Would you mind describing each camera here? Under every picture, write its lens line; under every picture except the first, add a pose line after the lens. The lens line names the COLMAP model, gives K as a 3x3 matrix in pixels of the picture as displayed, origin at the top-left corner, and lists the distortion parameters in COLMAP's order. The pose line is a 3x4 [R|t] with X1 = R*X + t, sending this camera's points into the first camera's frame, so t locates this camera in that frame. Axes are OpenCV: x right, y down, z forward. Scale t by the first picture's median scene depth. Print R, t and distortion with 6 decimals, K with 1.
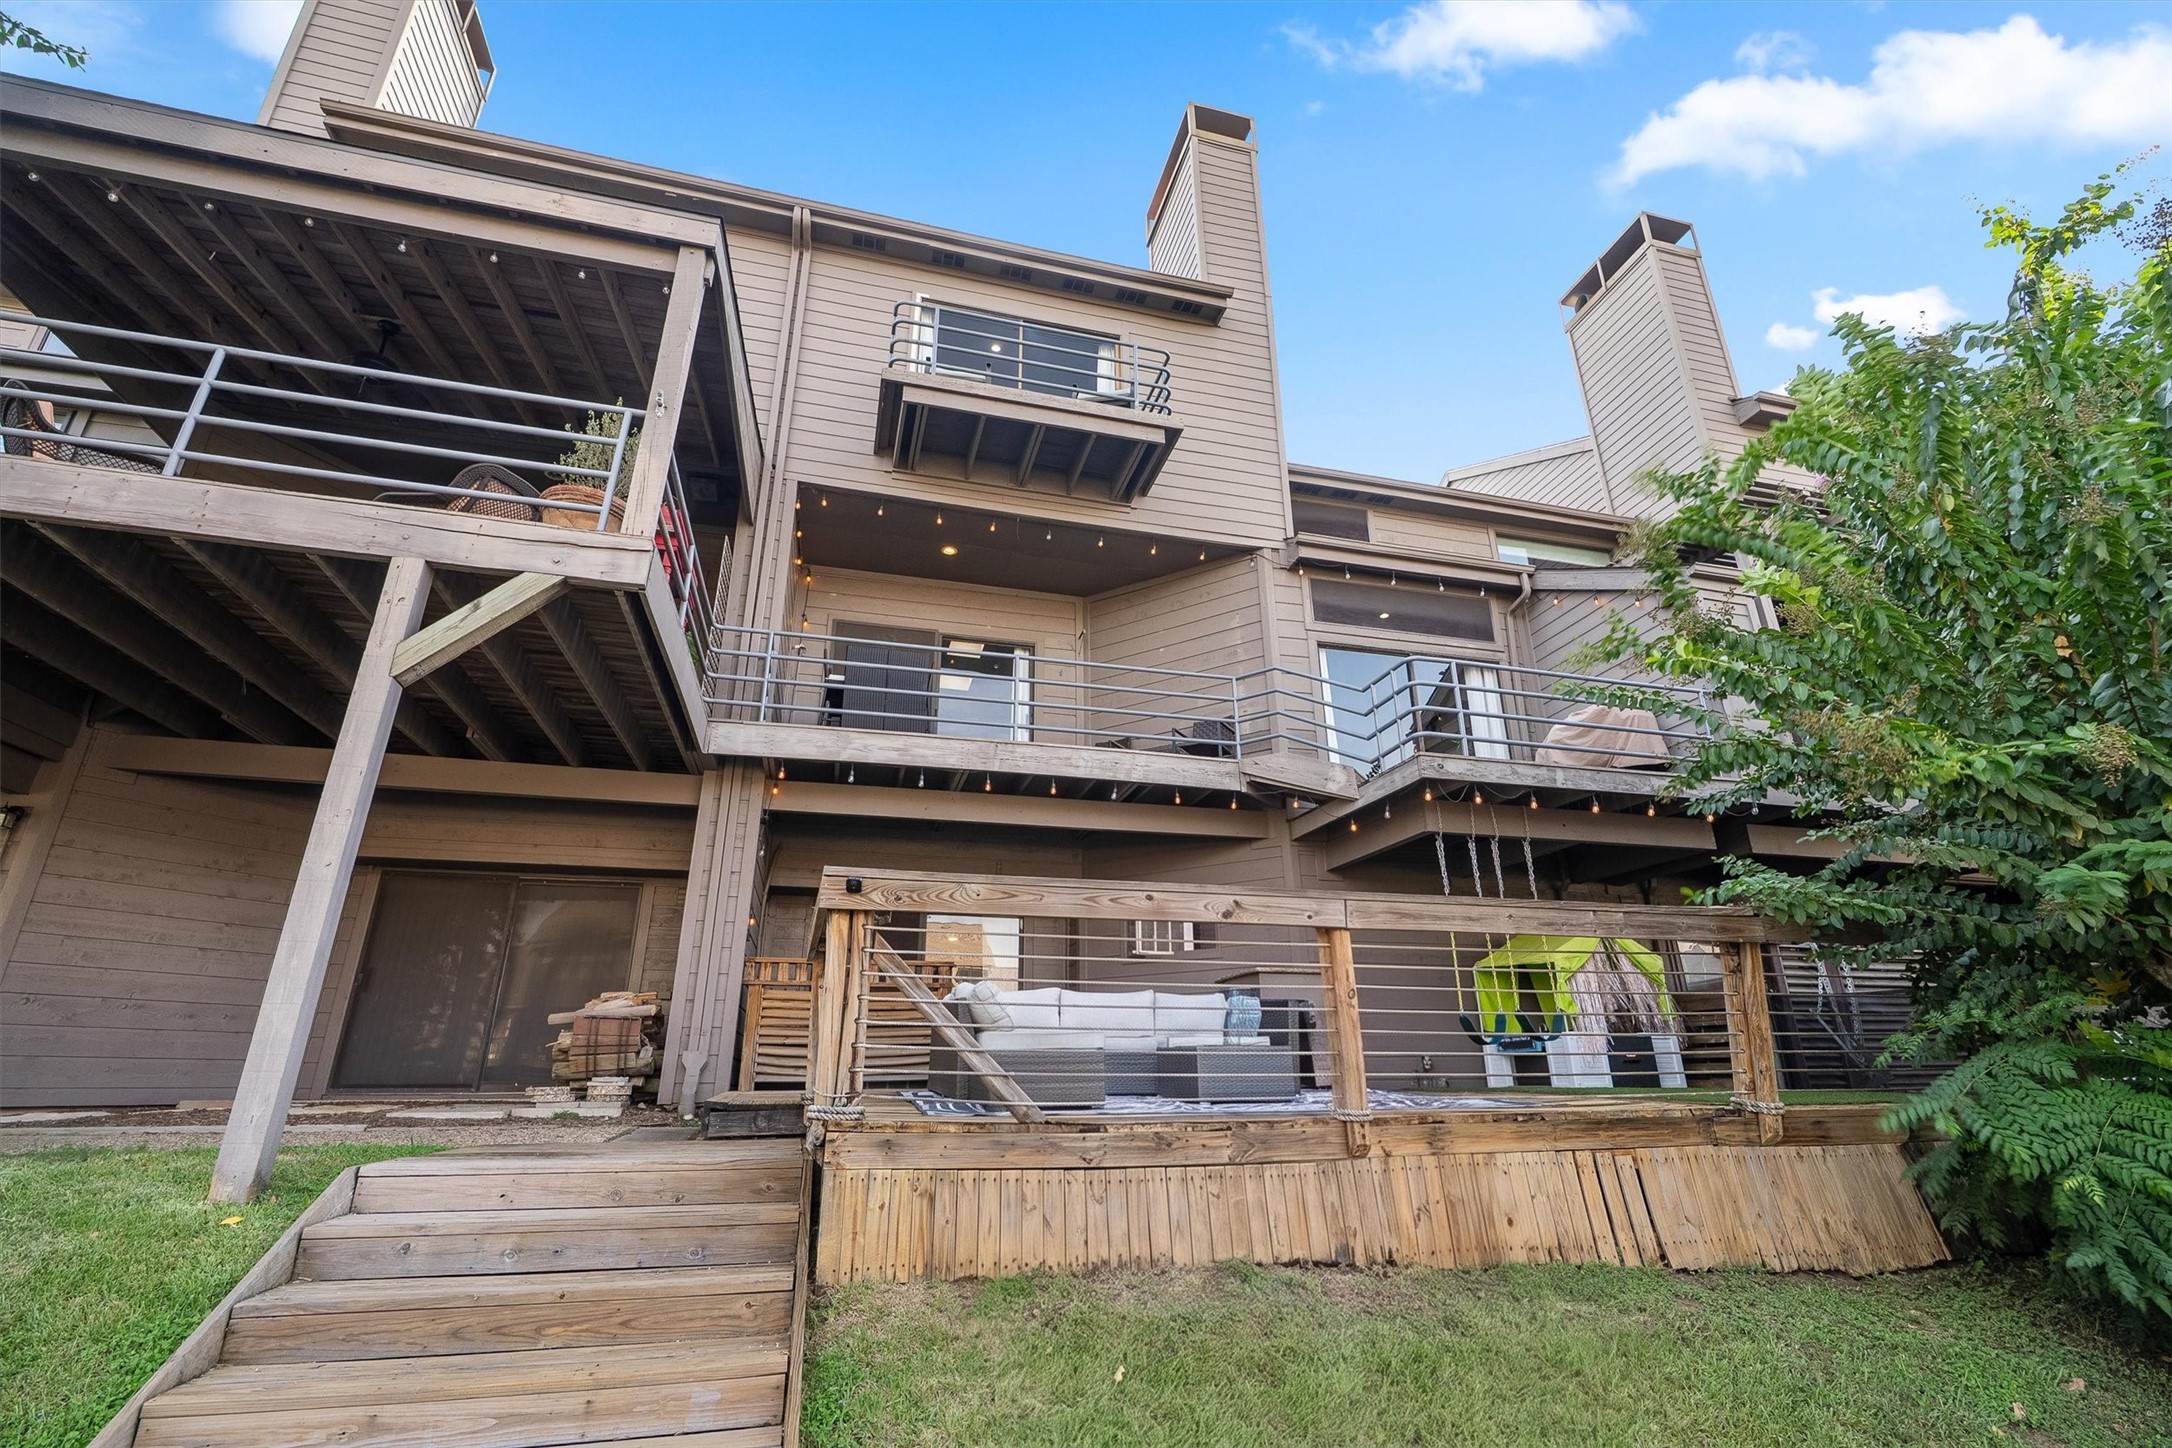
lens RADIAL K [[971.1, 0, 1078.9], [0, 971.1, 722.1], [0, 0, 1]] dist [-0.001764, 0.000825]
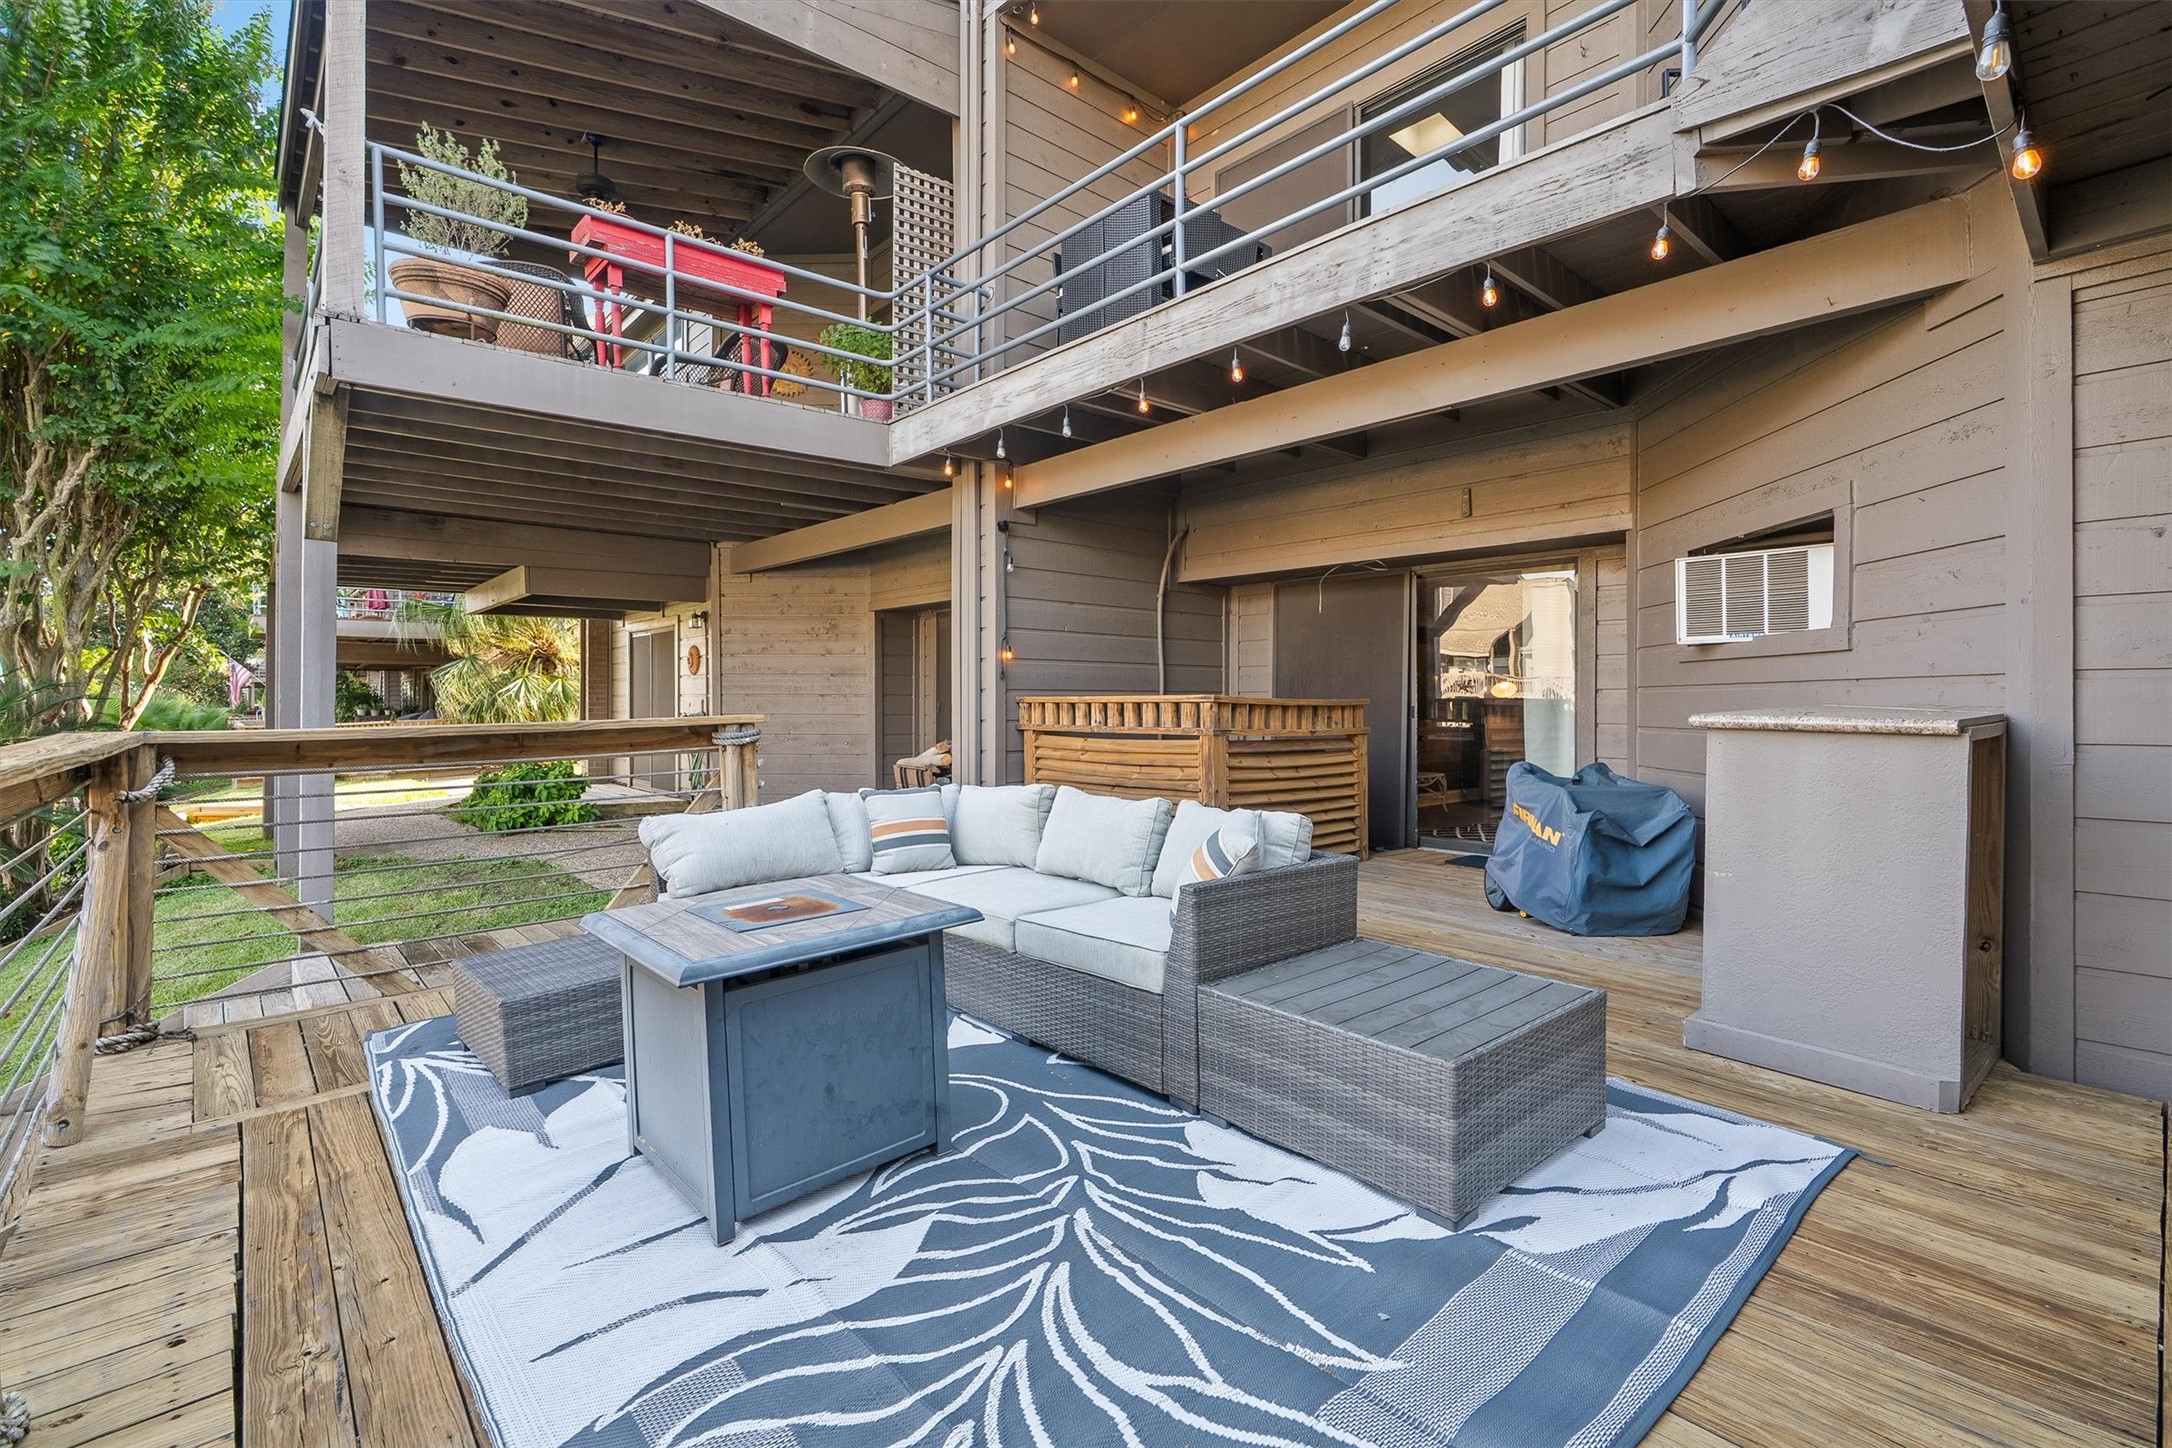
lens RADIAL K [[970.3, 0, 1089.8], [0, 970.3, 721.0], [0, 0, 1]] dist [-0.004422, 0.000422]
pose [[0.475392, 0.021191, -0.879519, 0.445372], [0.307446, 0.932678, 0.188651, 0.140092], [0.824306, -0.360087, 0.436872, 0.763306]]
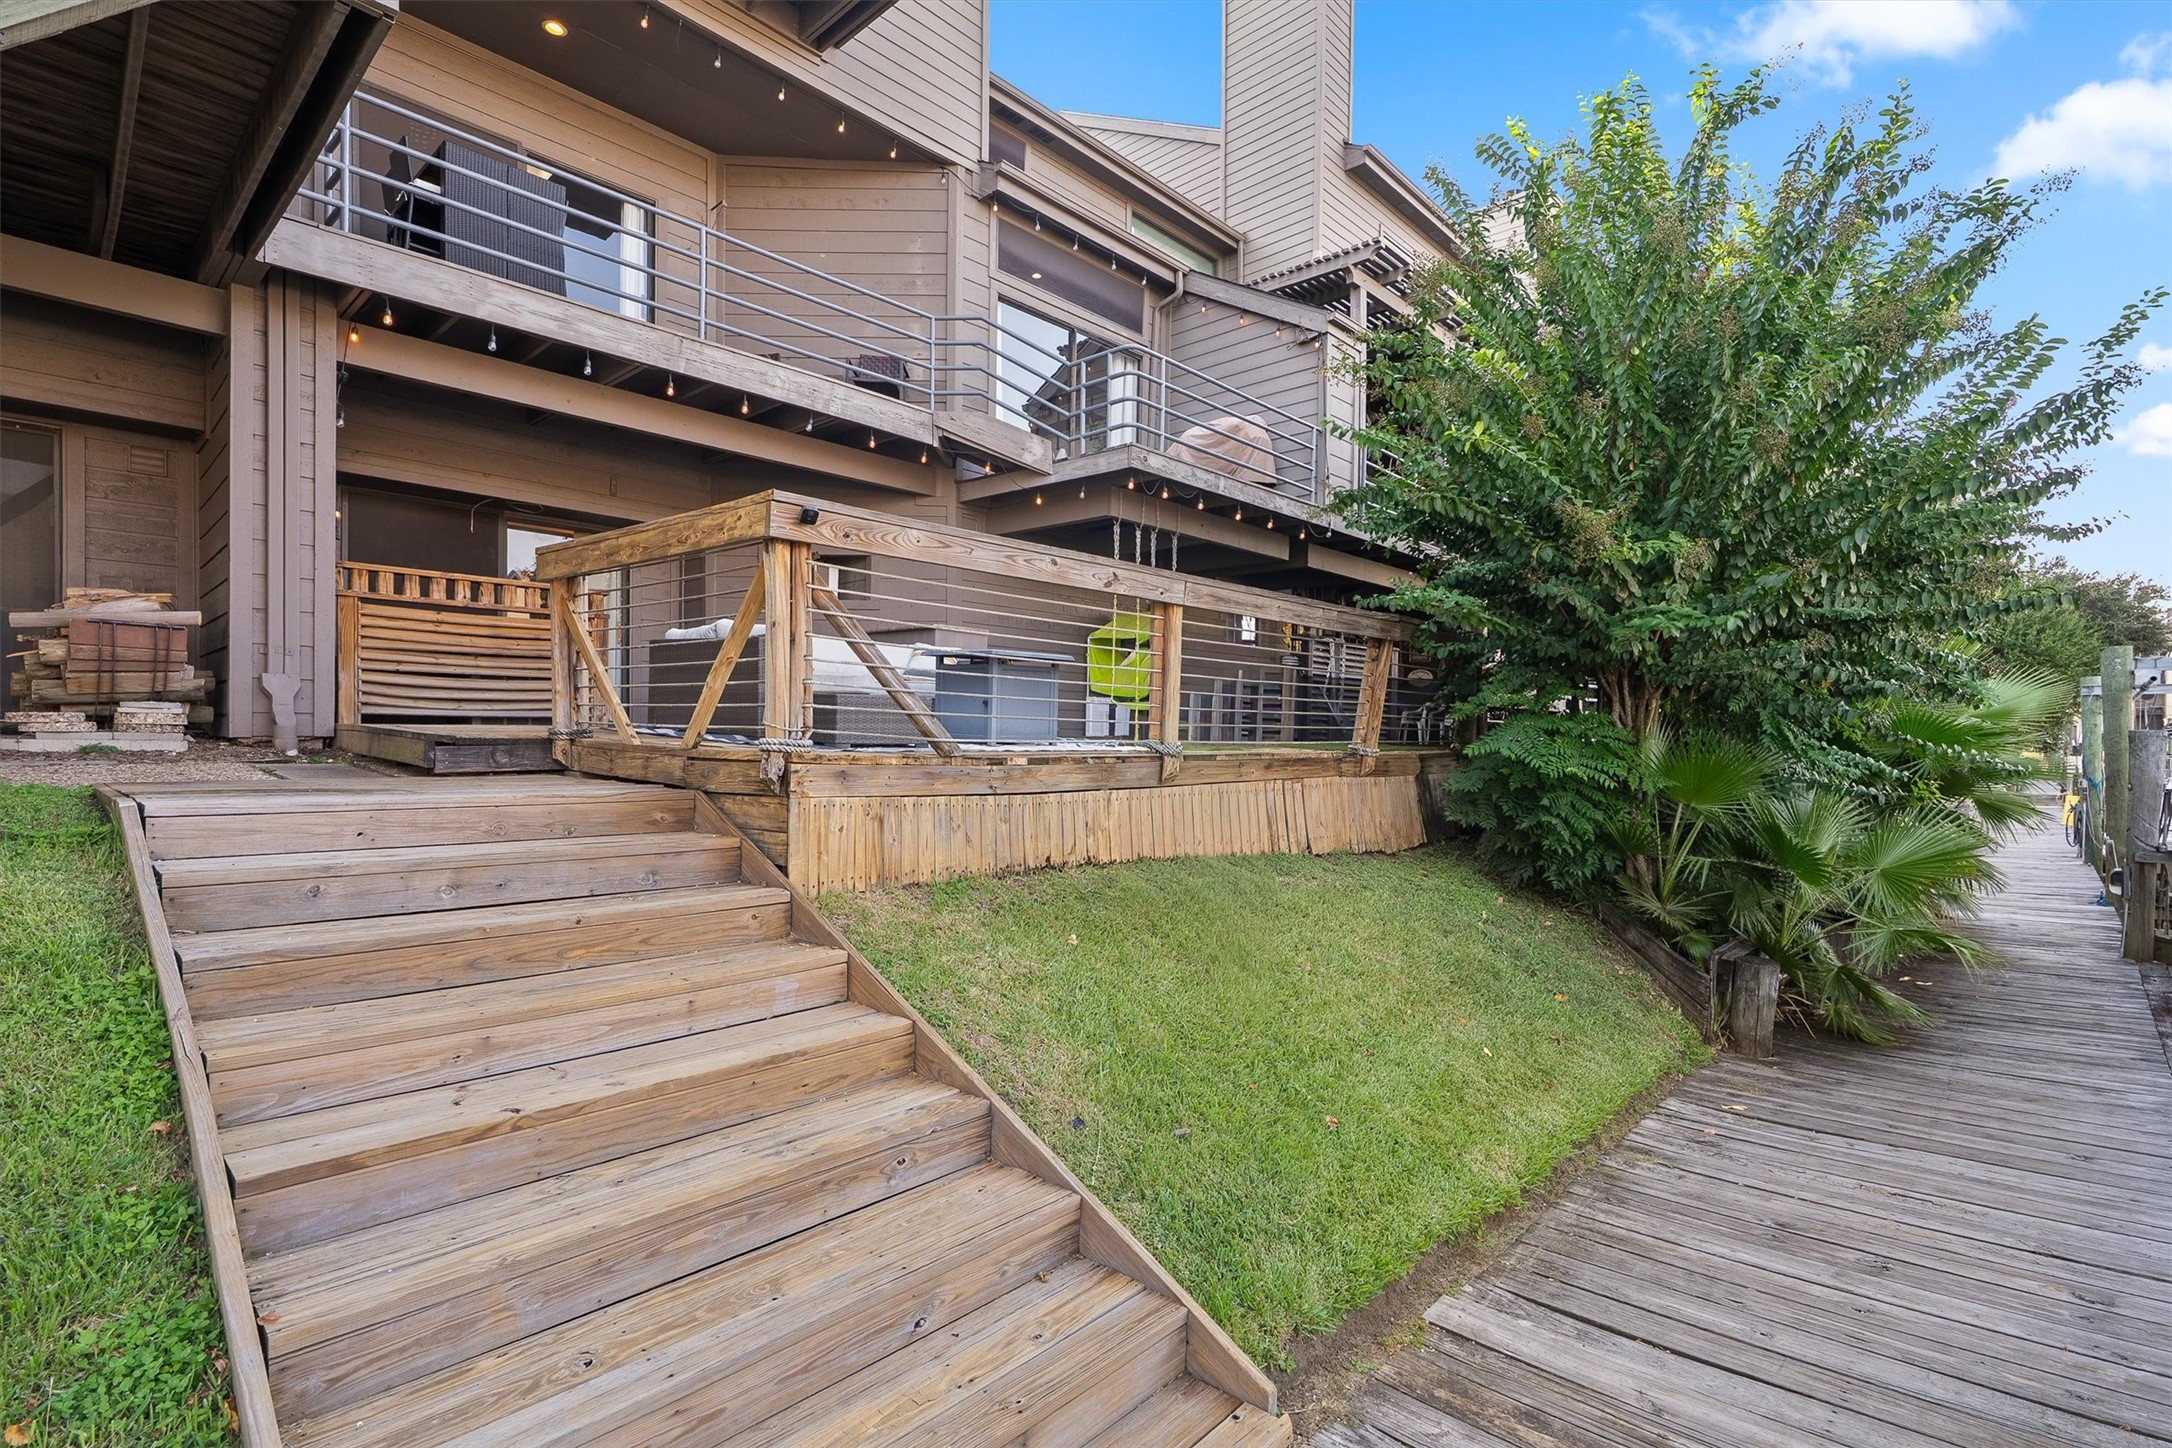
lens RADIAL K [[1027.0, 0, 1098.6], [0, 1027.0, 742.9], [0, 0, 1]] dist [-0.001497, 0.000217]
pose [[0.839258, 0.014260, 0.543547, -0.296615], [-0.207365, 0.932497, 0.295716, 0.013377], [-0.502639, -0.360895, 0.785563, 0.010893]]
